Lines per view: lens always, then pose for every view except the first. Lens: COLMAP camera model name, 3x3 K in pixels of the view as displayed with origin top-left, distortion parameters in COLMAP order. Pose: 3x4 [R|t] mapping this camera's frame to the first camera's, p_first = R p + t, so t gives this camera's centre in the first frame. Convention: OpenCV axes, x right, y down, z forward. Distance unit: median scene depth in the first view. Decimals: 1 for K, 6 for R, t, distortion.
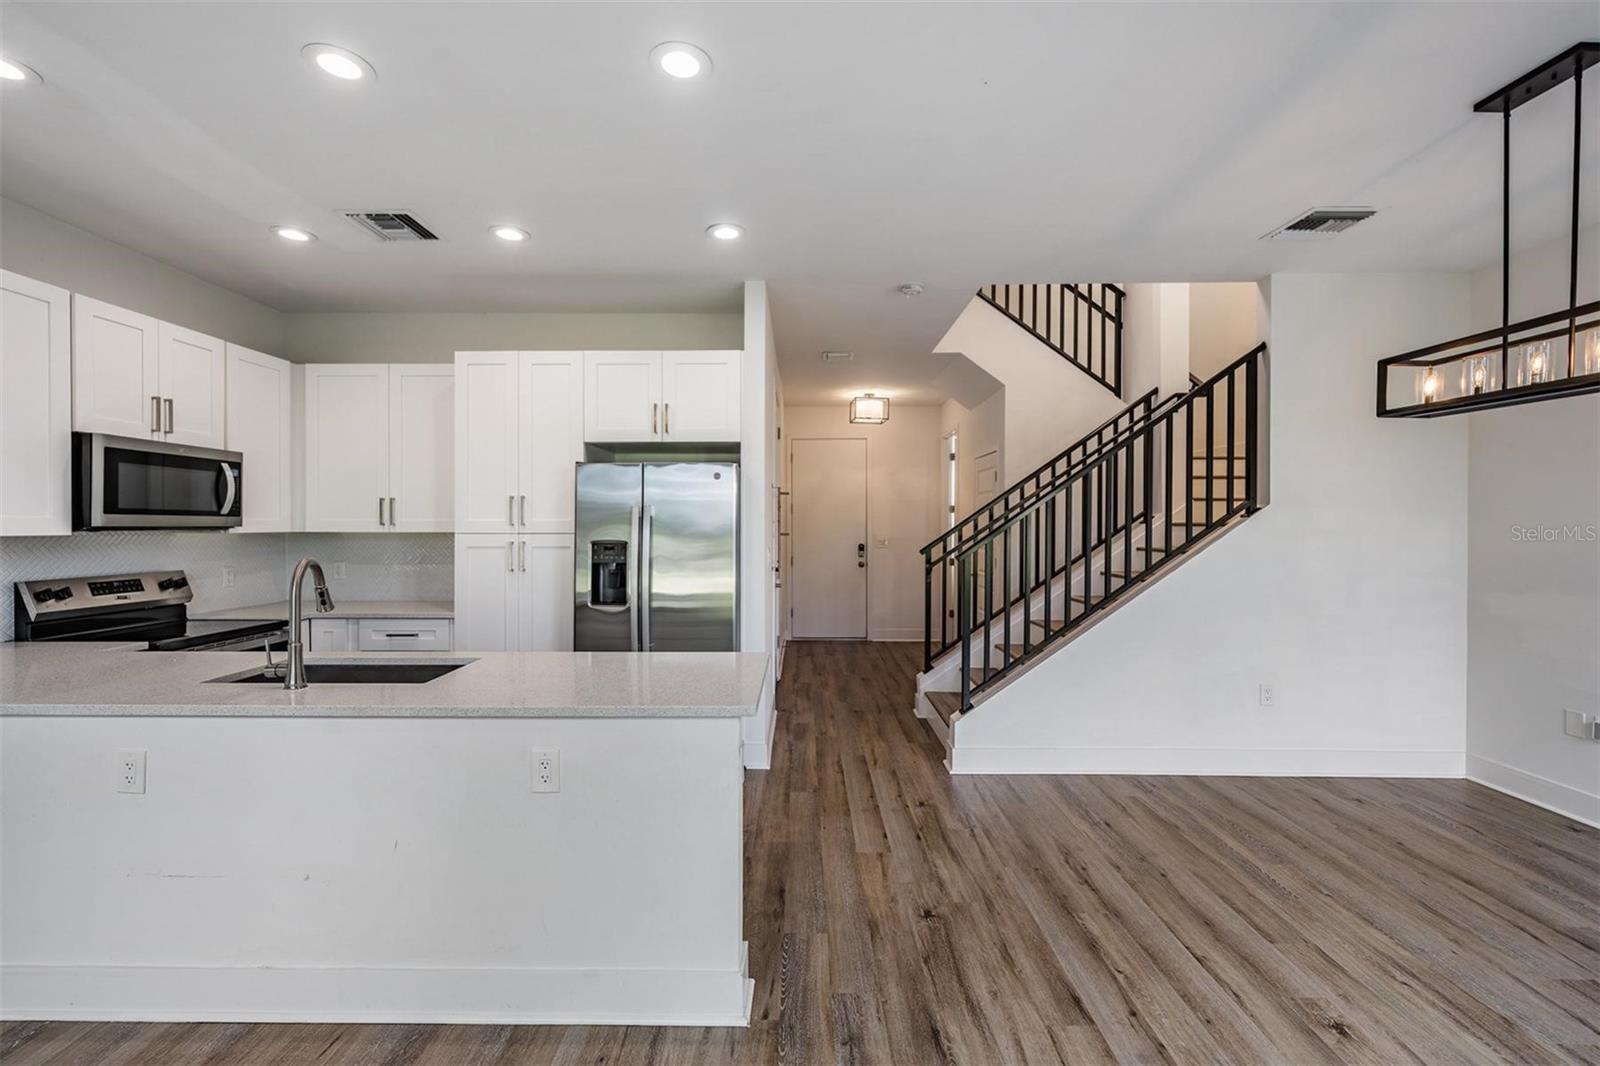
lens RADIAL K [[667.7, 0, 792.3], [0, 667.7, 526.1], [0, 0, 1]] dist [-0.000059, 0.000021]
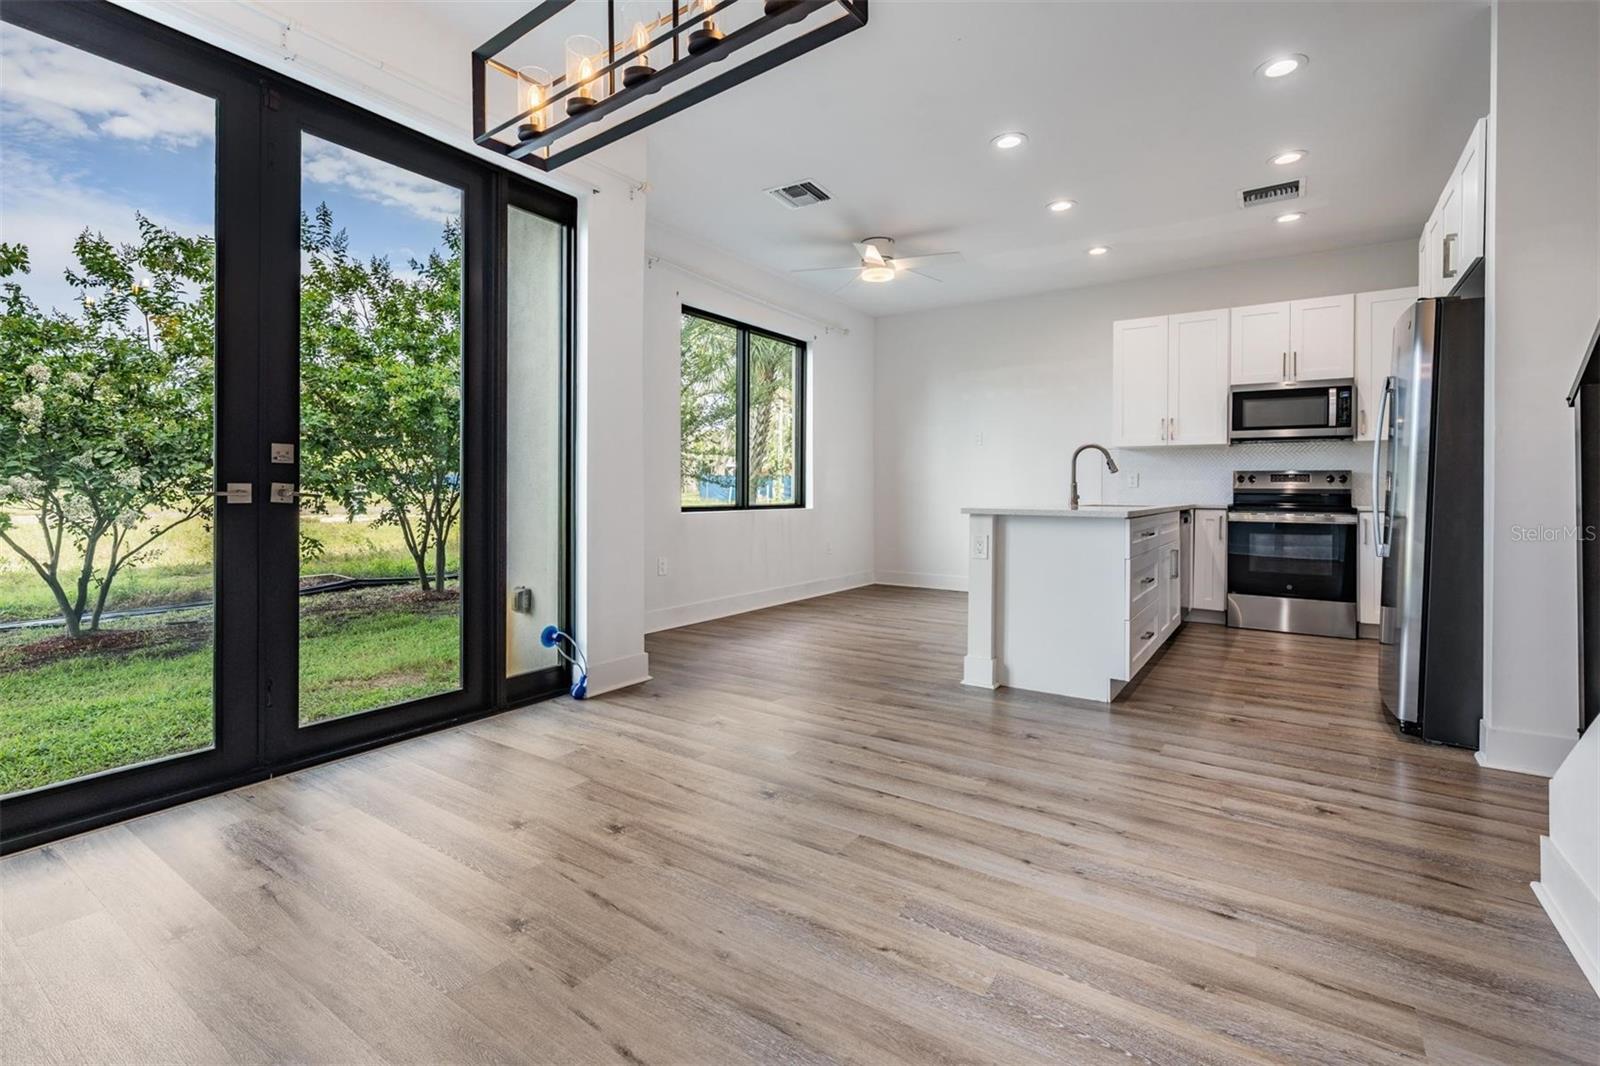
lens RADIAL K [[723.3, 0, 790.2], [0, 723.3, 488.5], [0, 0, 1]] dist [-0.000321, 0.000283]
pose [[-0.560121, -0.005101, -0.828395, 1.068878], [-0.009051, 0.999959, -0.000037, 0.129506], [0.828361, 0.007476, -0.560144, 1.003928]]
